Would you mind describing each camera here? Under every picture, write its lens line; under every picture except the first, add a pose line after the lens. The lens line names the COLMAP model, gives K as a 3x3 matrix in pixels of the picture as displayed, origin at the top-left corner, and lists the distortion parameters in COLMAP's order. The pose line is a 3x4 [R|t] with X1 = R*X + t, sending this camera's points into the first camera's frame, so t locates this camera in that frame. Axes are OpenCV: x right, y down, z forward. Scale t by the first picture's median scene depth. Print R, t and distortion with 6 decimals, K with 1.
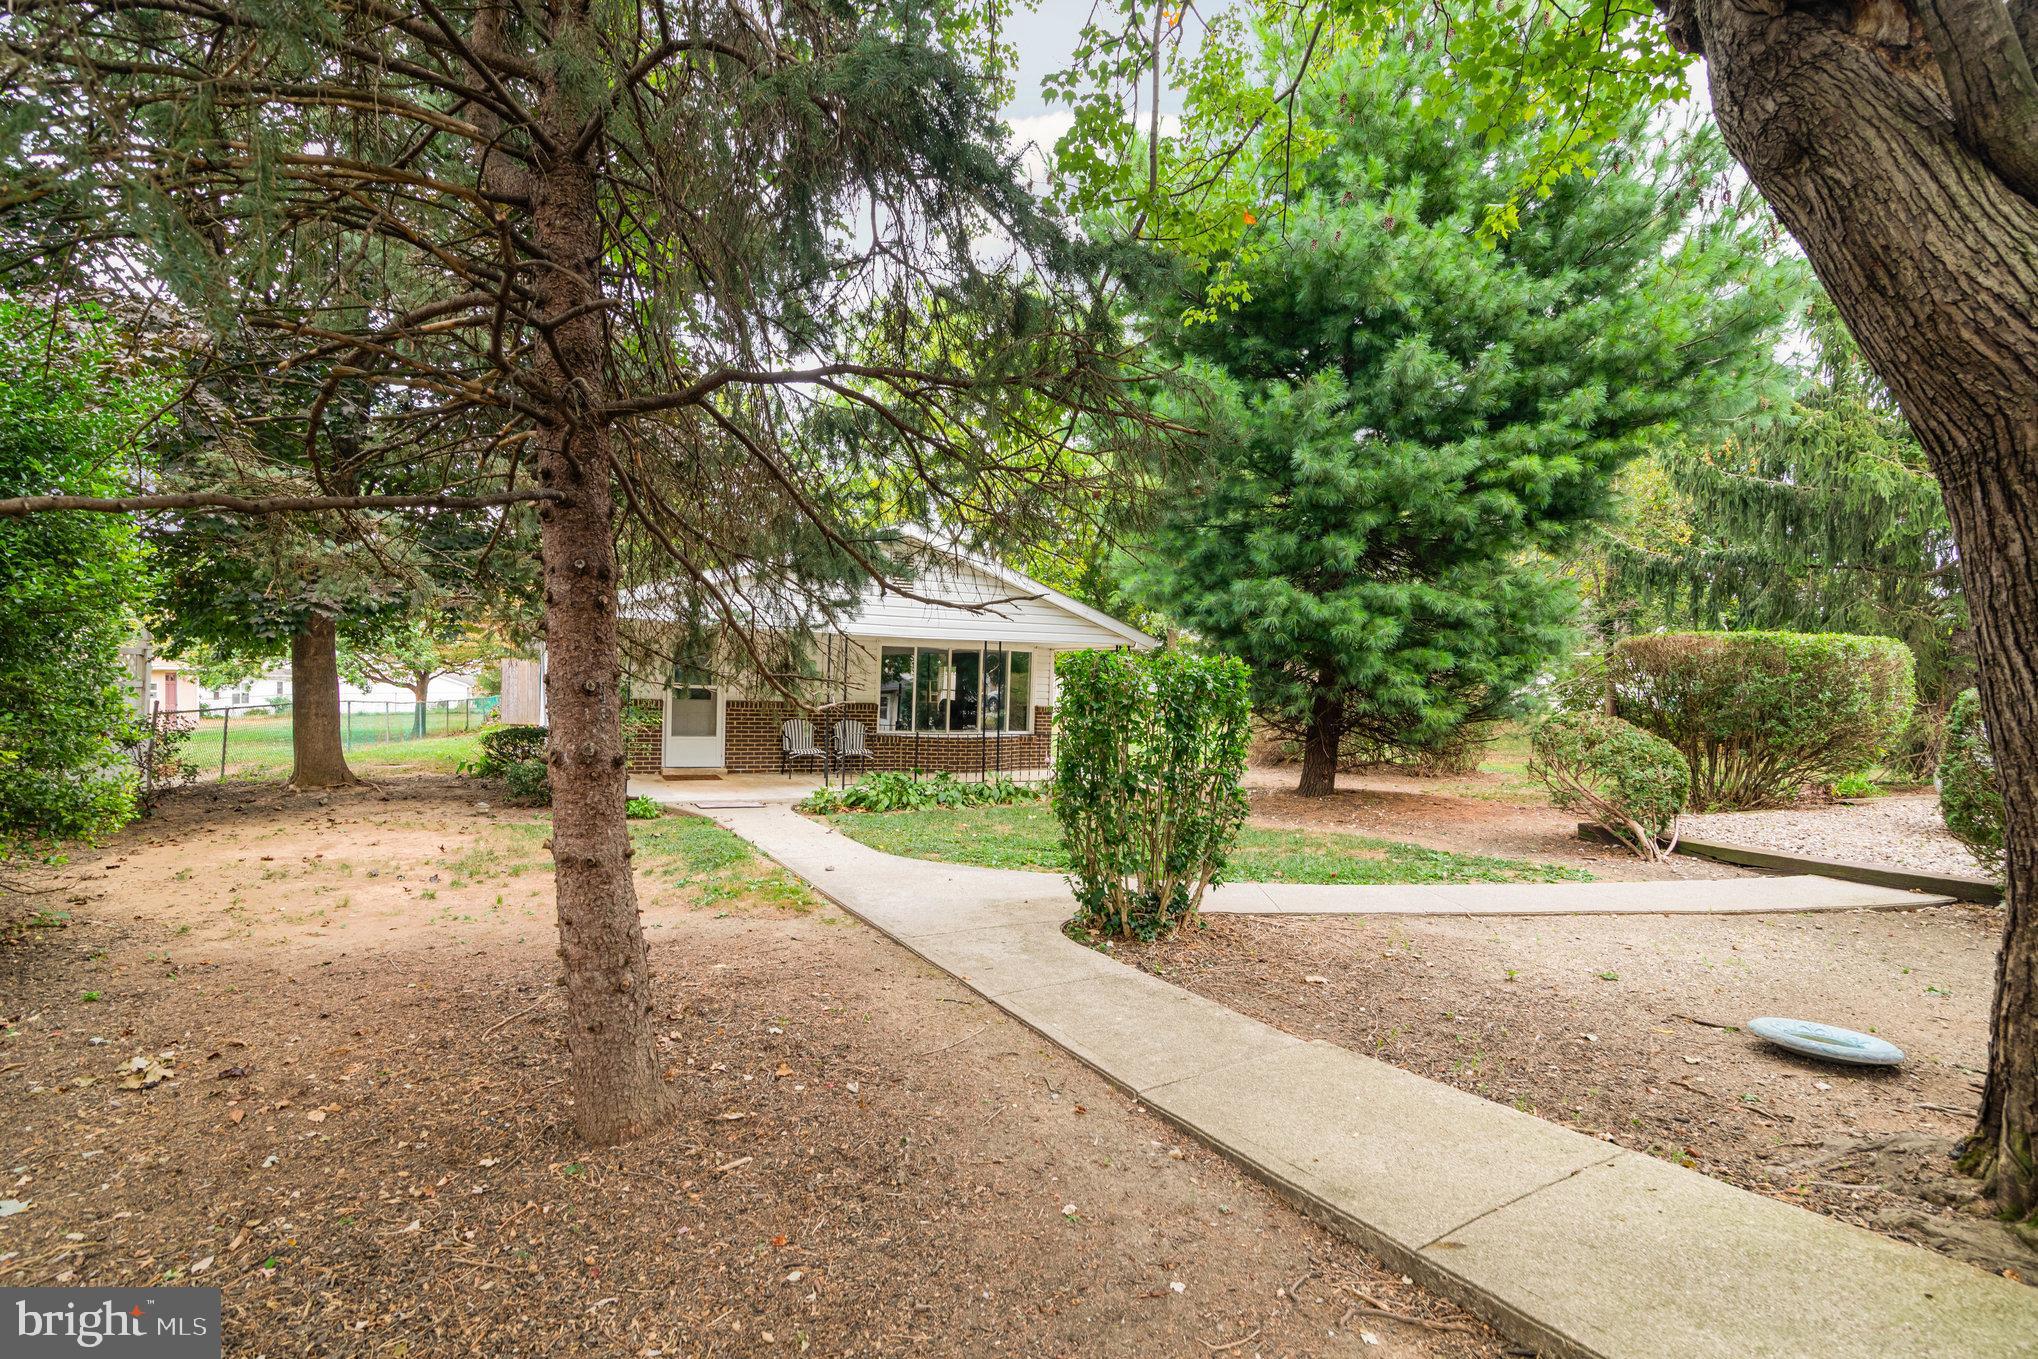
lens RADIAL K [[977.0, 0, 1019.0], [0, 977.0, 679.5], [0, 0, 1]] dist [-0.000103, 0.000442]
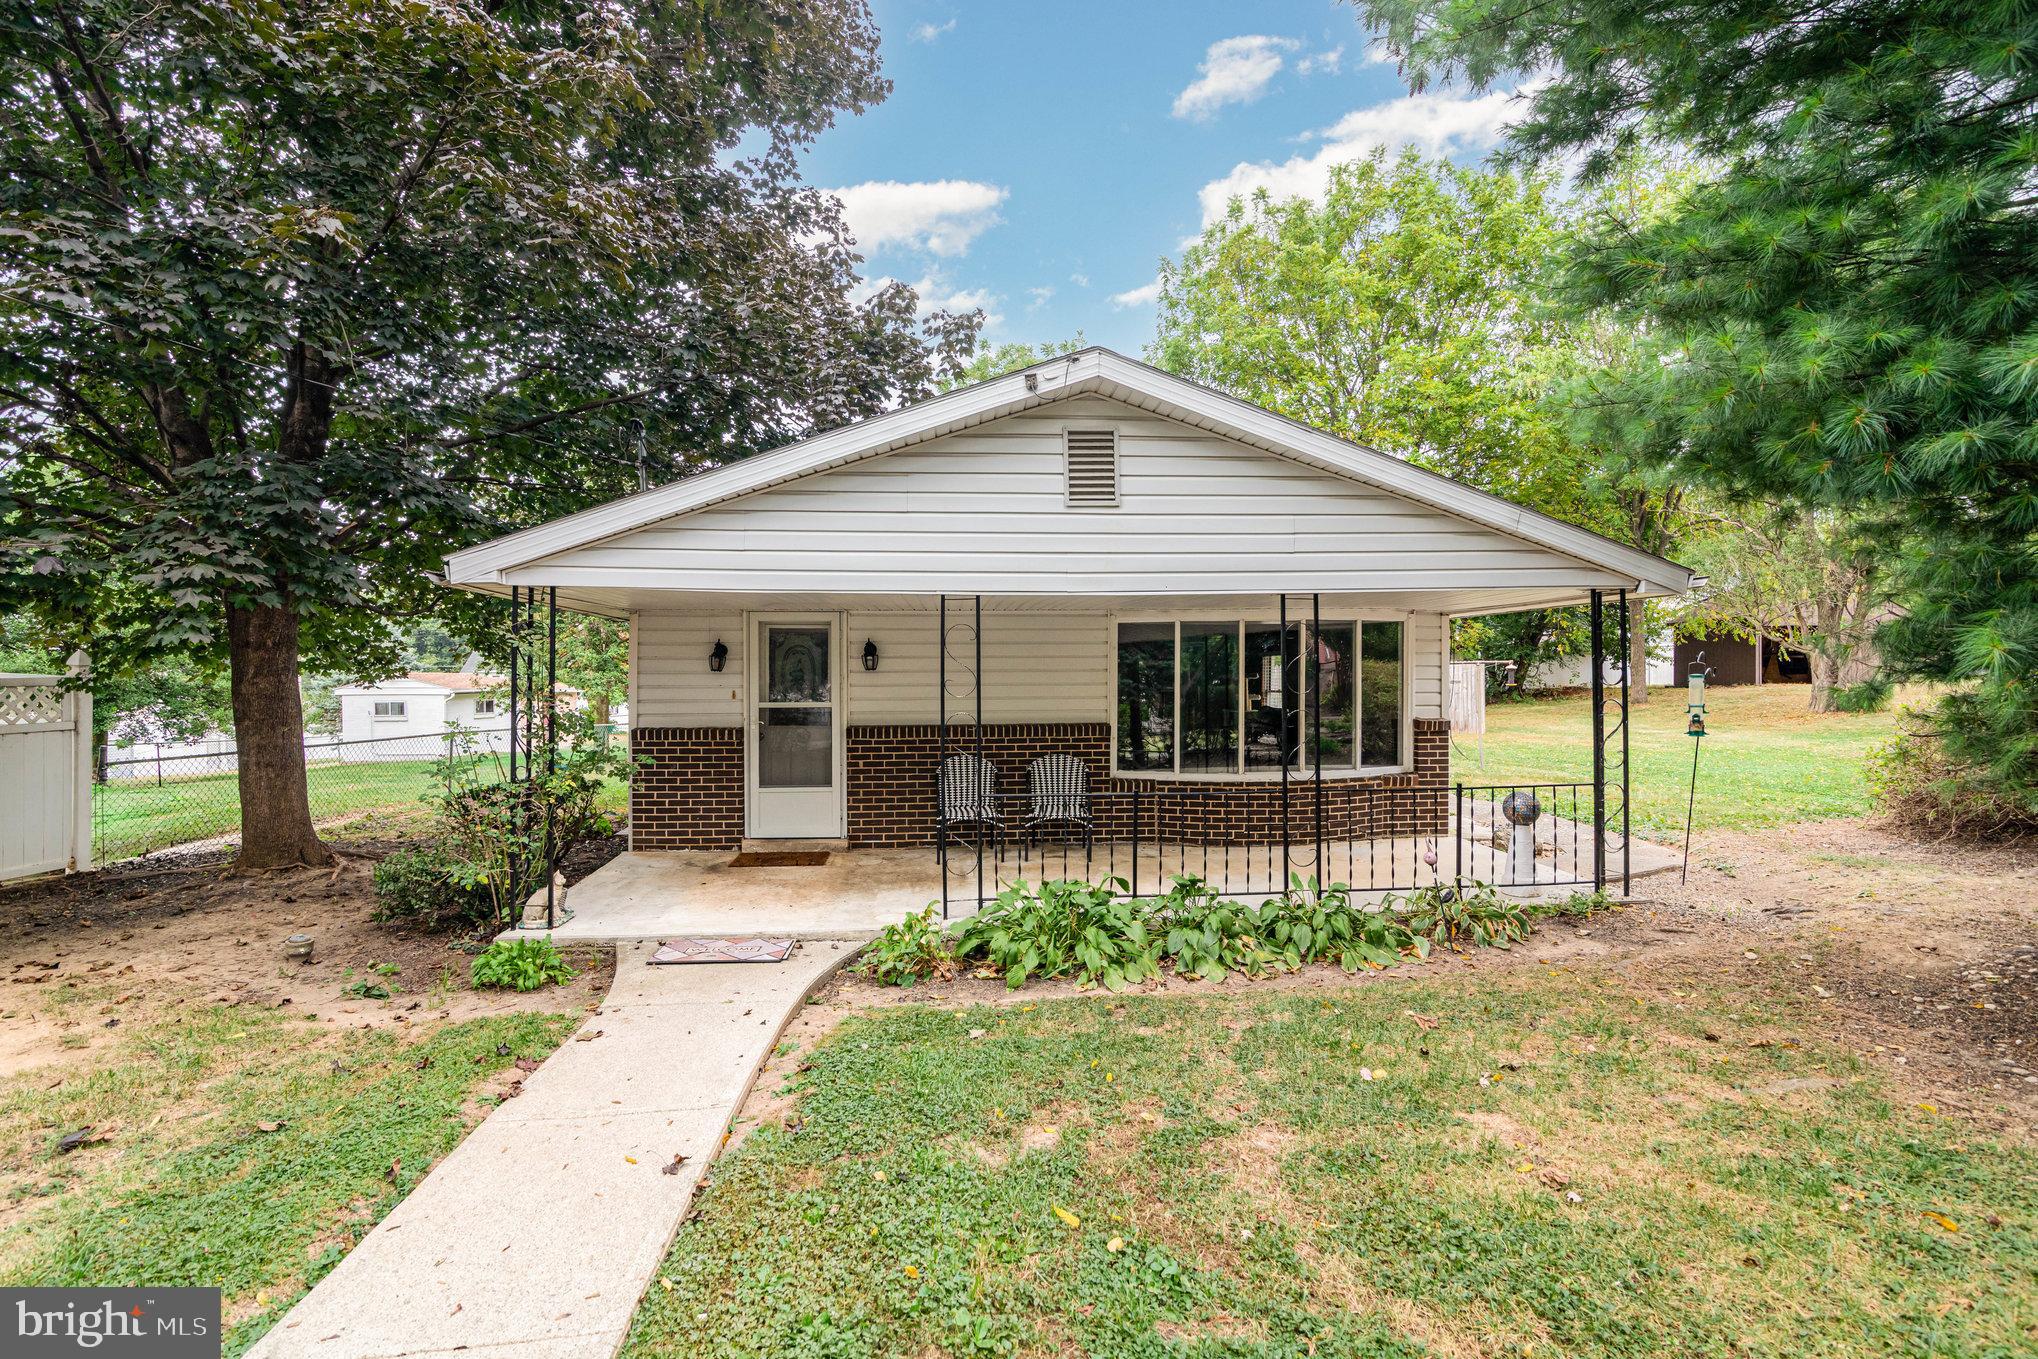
lens RADIAL K [[977.0, 0, 1019.0], [0, 977.0, 679.5], [0, 0, 1]] dist [-0.000103, 0.000442]
pose [[0.922670, -0.035254, -0.383977, 0.027099], [0.036062, 0.999337, -0.005098, 0.000185], [0.383902, -0.009143, 0.923329, 0.484650]]
